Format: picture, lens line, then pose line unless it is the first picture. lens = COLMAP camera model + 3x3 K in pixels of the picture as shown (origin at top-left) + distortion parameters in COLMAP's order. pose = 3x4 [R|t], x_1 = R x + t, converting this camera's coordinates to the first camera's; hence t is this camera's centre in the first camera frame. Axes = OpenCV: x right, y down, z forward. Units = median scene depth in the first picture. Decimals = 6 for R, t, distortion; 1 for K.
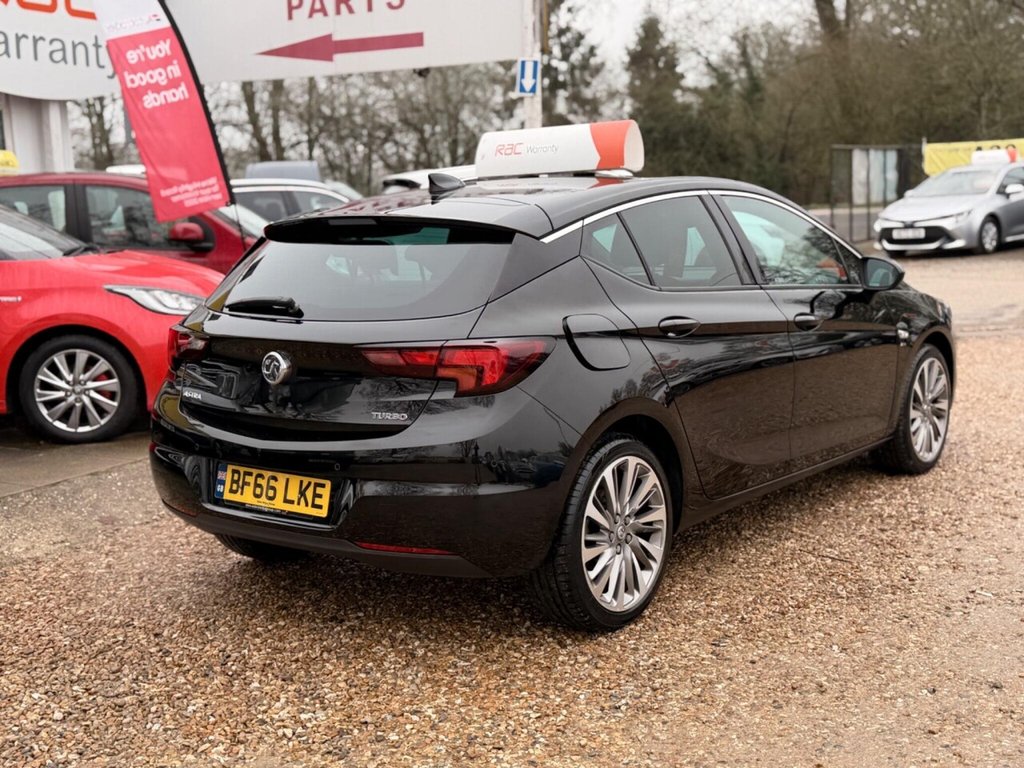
lens RADIAL K [[1232.7, 0, 513.3], [0, 1232.7, 388.4], [0, 0, 1]] dist [0.201013, -0.433492]
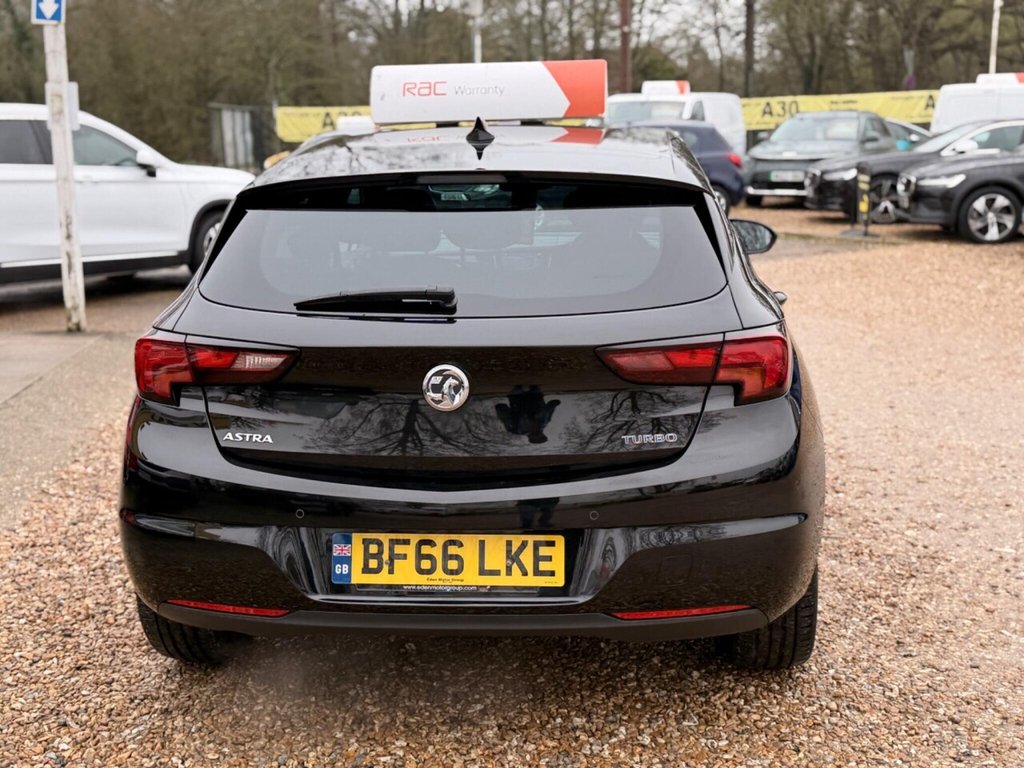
lens RADIAL K [[1252.9, 0, 512.0], [0, 1252.9, 384.0], [0, 0, 1]] dist [0.088425, -0.071551]
pose [[0.836978, -0.083964, 0.540757, -0.523015], [0.070778, 0.996469, 0.045174, -0.045941], [-0.542640, 0.000464, 0.839965, 0.368697]]
